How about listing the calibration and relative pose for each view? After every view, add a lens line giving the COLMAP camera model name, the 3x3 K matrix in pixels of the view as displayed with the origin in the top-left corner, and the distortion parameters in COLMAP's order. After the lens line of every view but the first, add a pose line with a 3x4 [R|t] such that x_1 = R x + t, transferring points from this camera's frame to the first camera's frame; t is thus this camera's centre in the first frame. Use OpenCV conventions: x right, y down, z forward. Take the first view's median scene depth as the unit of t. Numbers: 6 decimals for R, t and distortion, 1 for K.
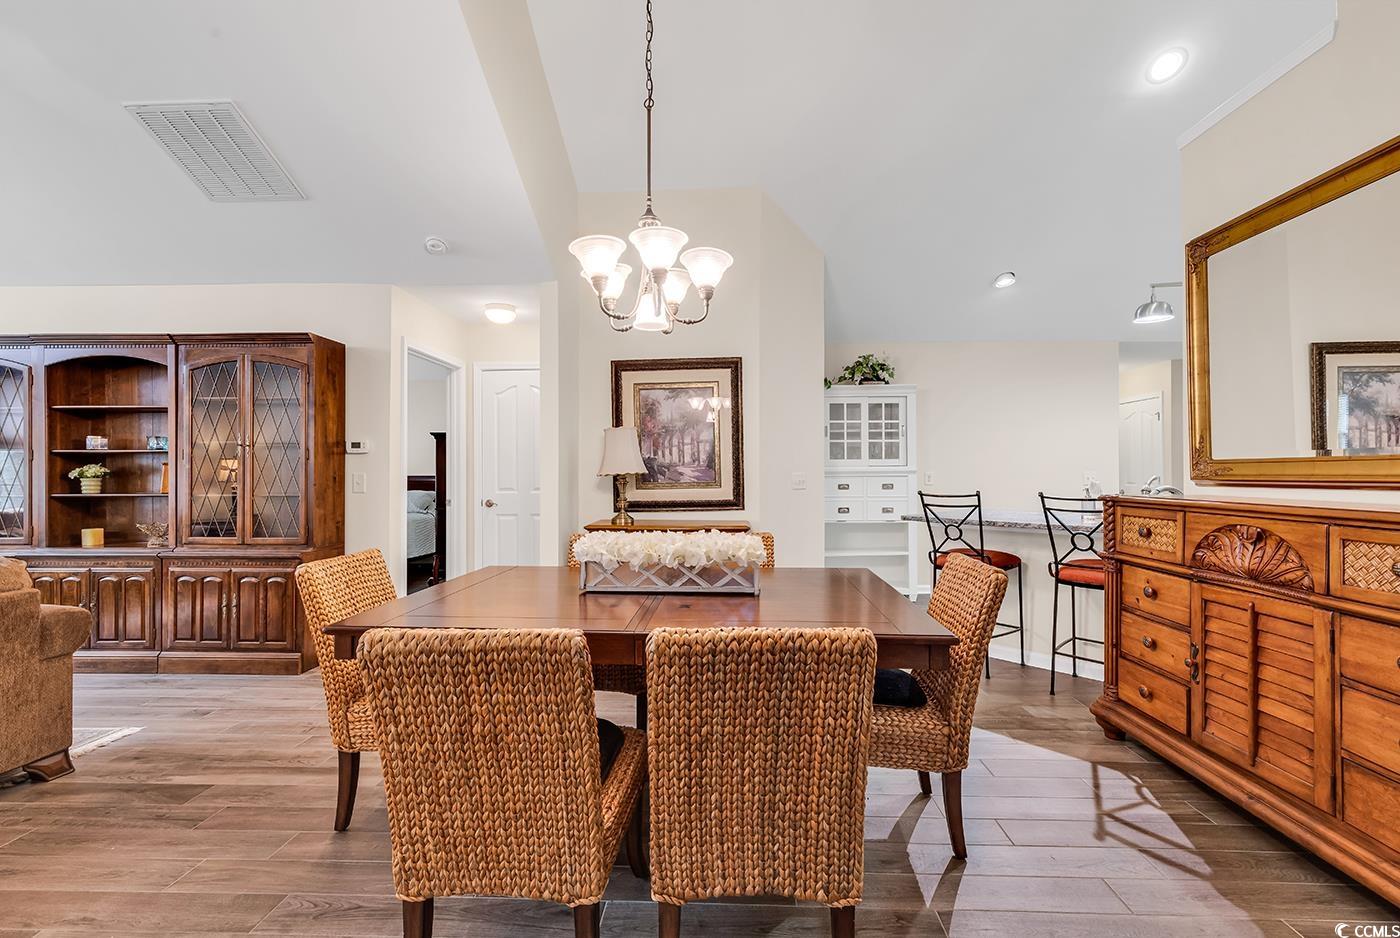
lens RADIAL K [[653.4, 0, 698.1], [0, 653.4, 468.6], [0, 0, 1]] dist [0.019304, 0.001581]
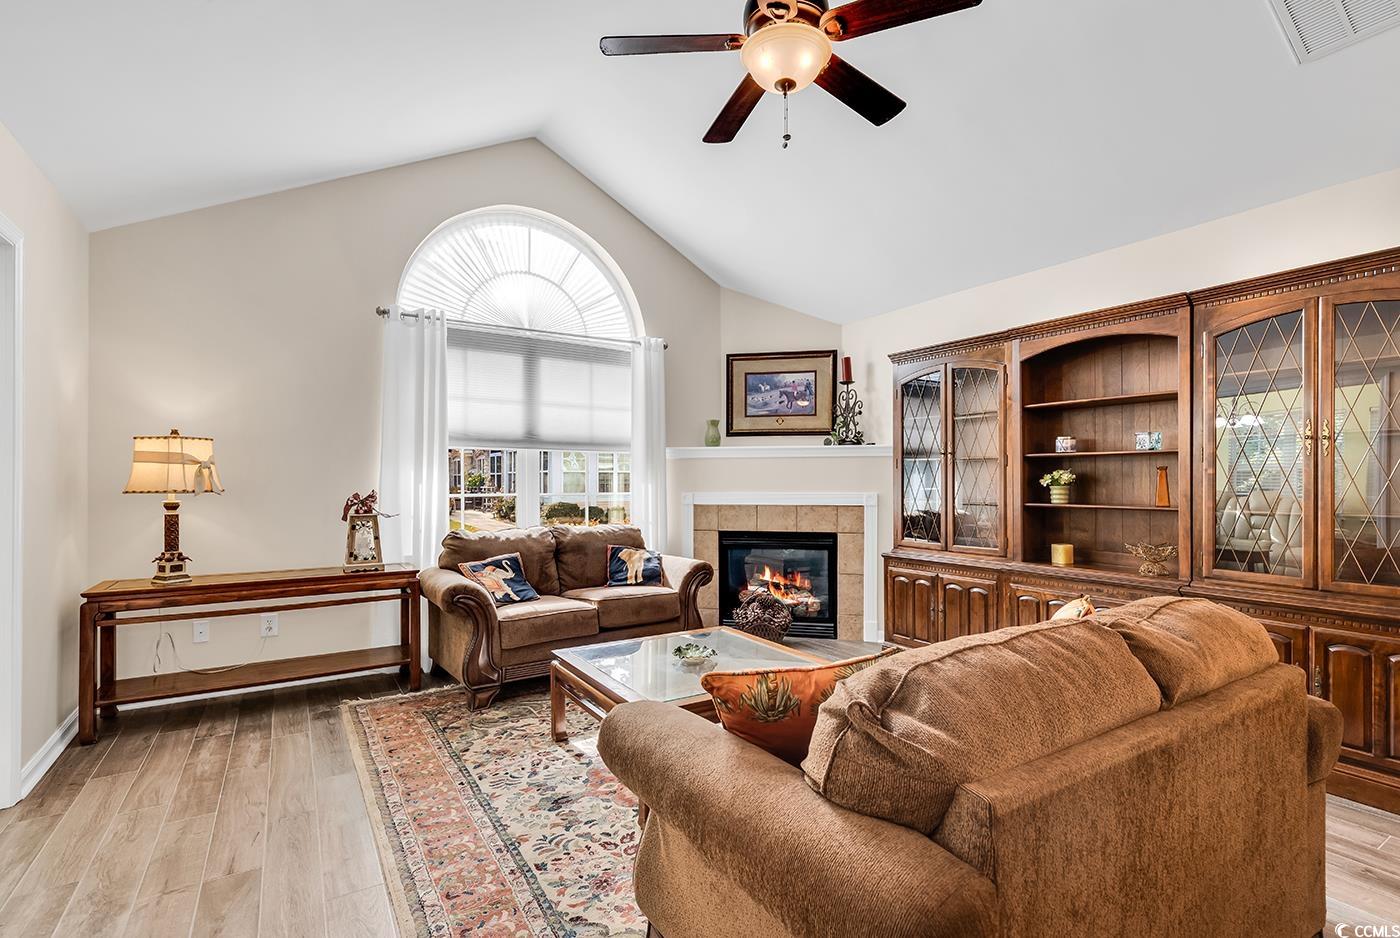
lens RADIAL K [[653.4, 0, 686.9], [0, 653.4, 474.2], [0, 0, 1]] dist [0.019304, 0.001581]
pose [[0.573769, -0.007953, -0.818979, -0.484323], [0.002746, 0.999966, -0.007786, 0.004493], [0.819013, 0.002219, 0.573771, 0.110130]]
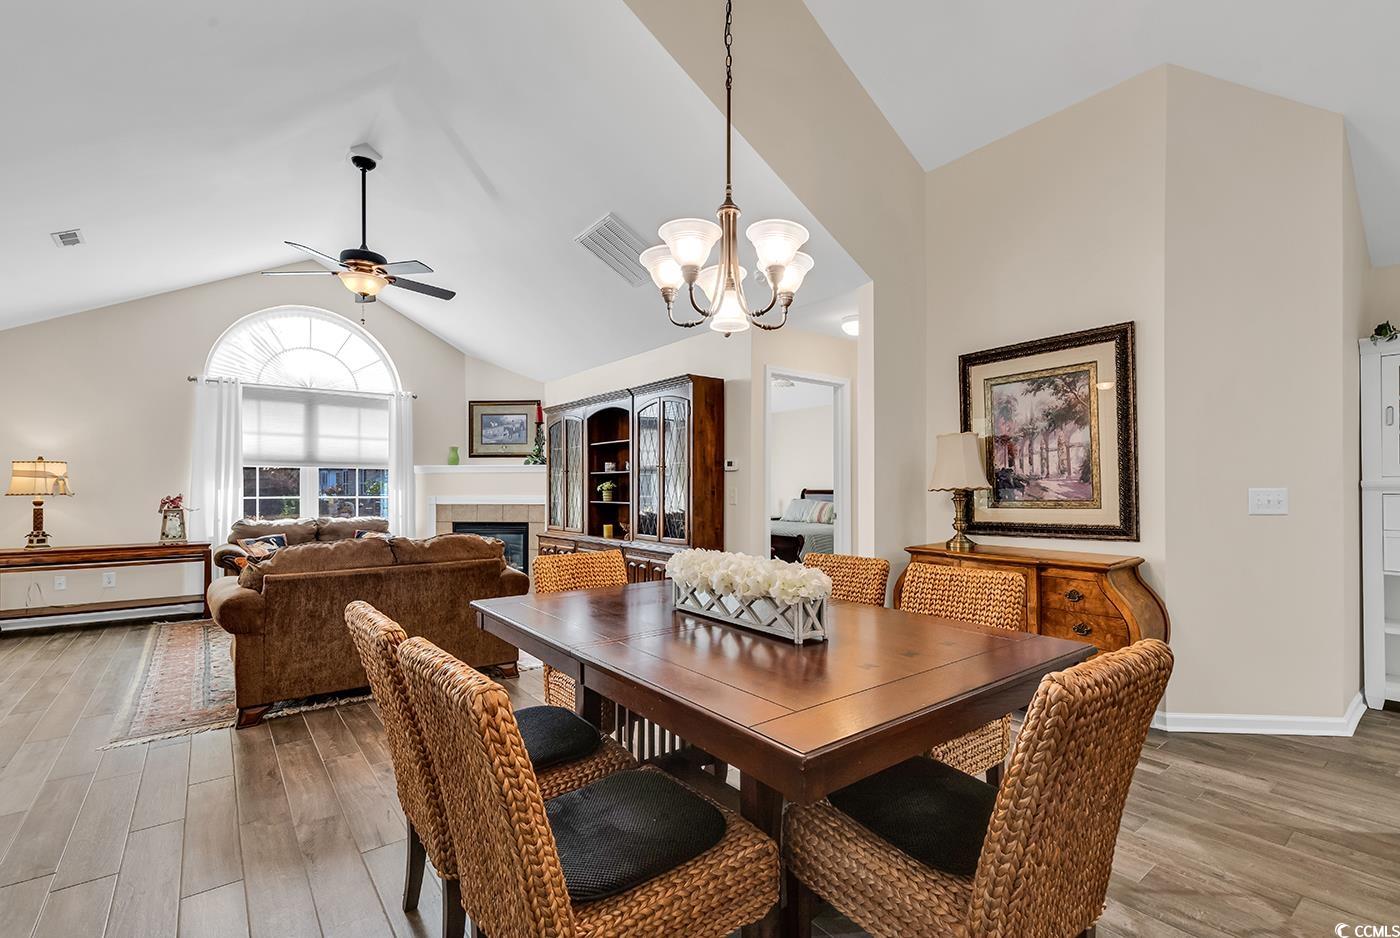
lens RADIAL K [[653.4, 0, 696.6], [0, 653.4, 478.4], [0, 0, 1]] dist [0.019304, 0.001581]
pose [[0.639406, -0.011071, -0.768790, 0.338059], [0.001765, 0.999915, -0.012931, 0.005250], [0.768867, 0.006912, 0.639371, 0.214761]]
